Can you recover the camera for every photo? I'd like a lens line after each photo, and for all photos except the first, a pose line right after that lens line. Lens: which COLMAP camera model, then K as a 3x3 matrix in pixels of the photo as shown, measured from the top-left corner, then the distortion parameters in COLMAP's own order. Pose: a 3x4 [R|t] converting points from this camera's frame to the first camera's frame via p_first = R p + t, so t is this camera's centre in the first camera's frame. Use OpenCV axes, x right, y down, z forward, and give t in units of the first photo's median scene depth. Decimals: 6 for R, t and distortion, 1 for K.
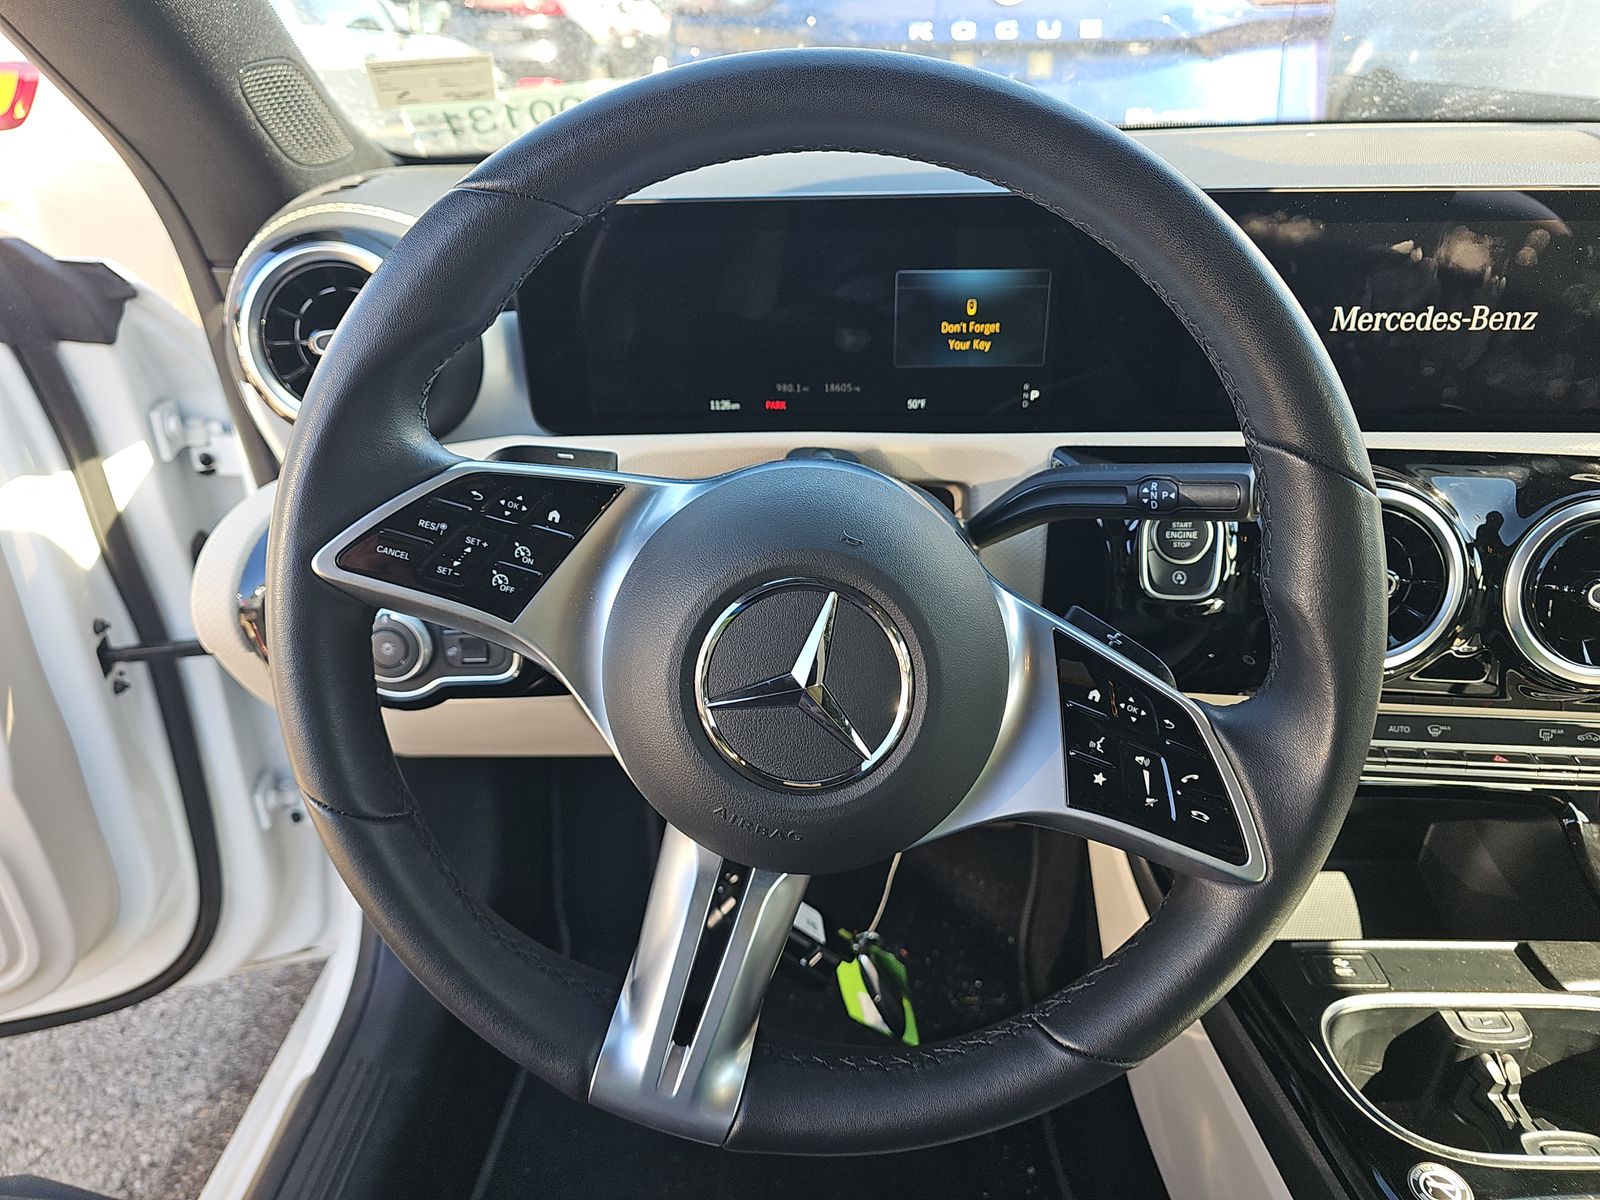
lens RADIAL K [[1079.9, 0, 763.3], [0, 1079.9, 603.1], [0, 0, 1]] dist [0.037365, -0.037017]
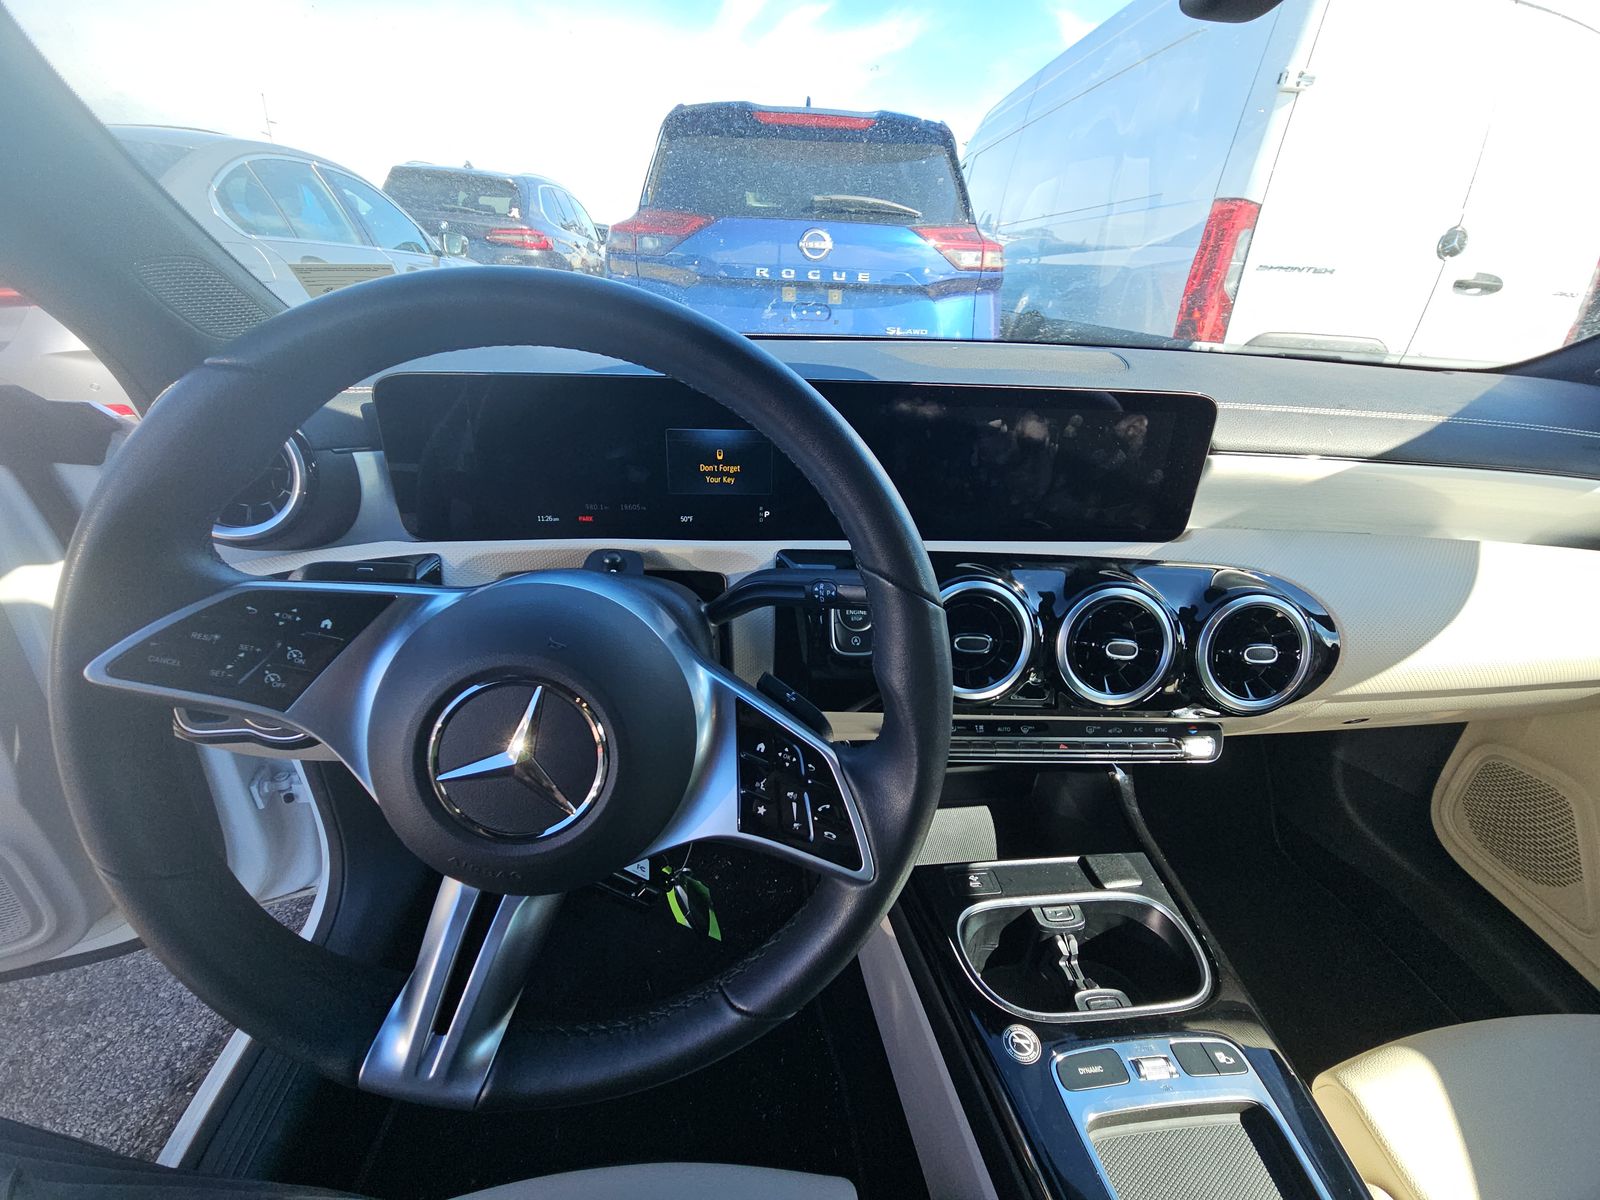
lens RADIAL K [[643.6, 0, 800.0], [0, 643.6, 600.0], [0, 0, 1]] dist [-0.002841, -0.000456]
pose [[0.989981, -0.010386, 0.140815, 0.174661], [0.012111, 0.999862, -0.011397, -0.066199], [-0.140677, 0.012988, 0.989970, 0.131413]]
